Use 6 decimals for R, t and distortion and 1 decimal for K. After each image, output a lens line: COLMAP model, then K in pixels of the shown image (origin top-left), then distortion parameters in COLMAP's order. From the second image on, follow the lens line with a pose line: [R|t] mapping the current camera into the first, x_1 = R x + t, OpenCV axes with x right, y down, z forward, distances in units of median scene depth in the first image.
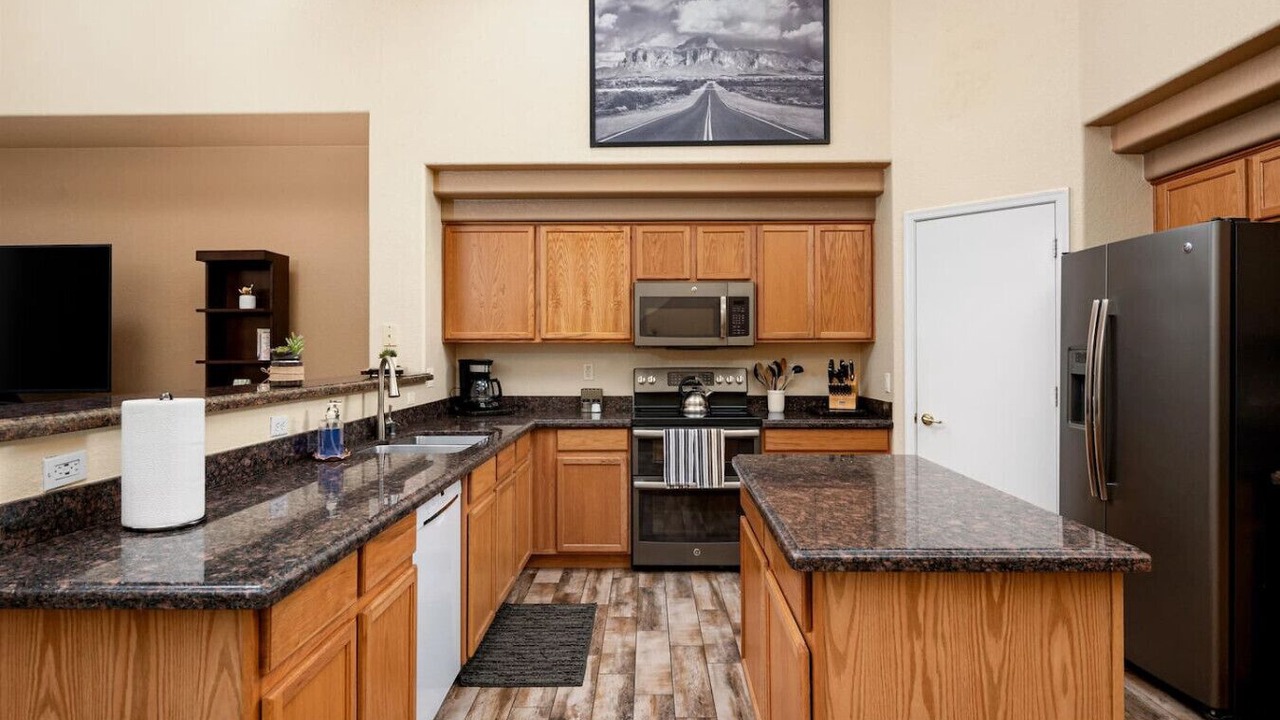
lens RADIAL K [[689.1, 0, 647.8], [0, 689.1, 346.6], [0, 0, 1]] dist [-0.008501, 0.000143]
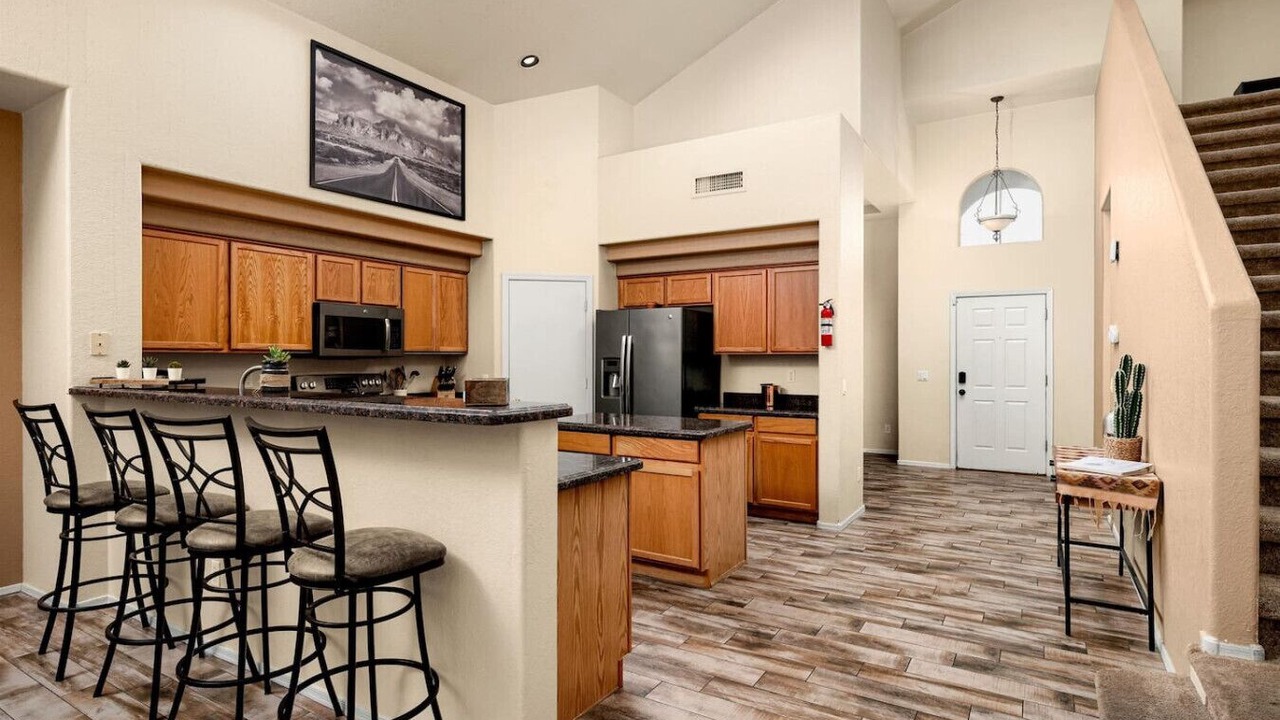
lens RADIAL K [[635.2, 0, 641.5], [0, 635.2, 358.8], [0, 0, 1]] dist [0.003346, -0.000416]
pose [[0.525467, 0.000106, 0.850814, -0.700842], [-0.004670, 0.999985, 0.002760, -0.002486], [-0.850801, -0.005424, 0.525460, -0.046967]]
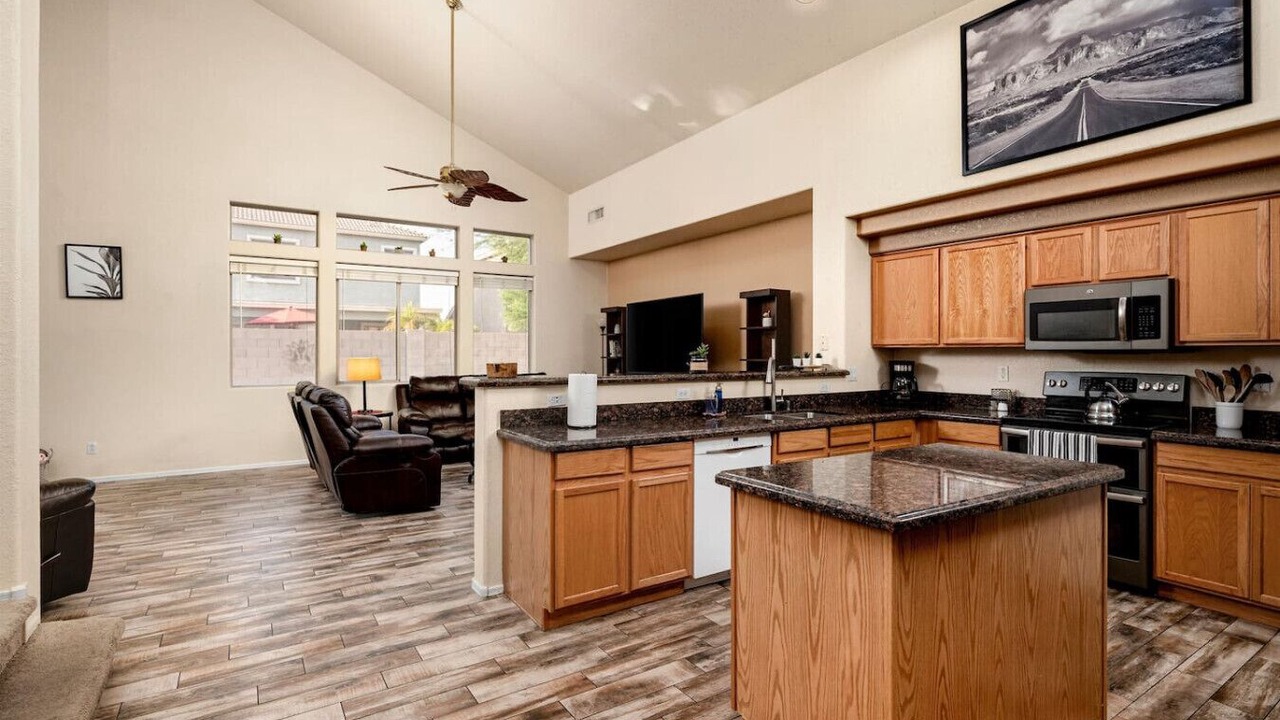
lens RADIAL K [[616.6, 0, 658.1], [0, 616.6, 352.0], [0, 0, 1]] dist [0.000231, 0.000675]
pose [[0.568076, 0.002182, -0.822973, 0.466923], [0.001701, 0.999991, 0.003826, -0.002468], [0.822974, -0.003573, 0.568068, 0.001779]]
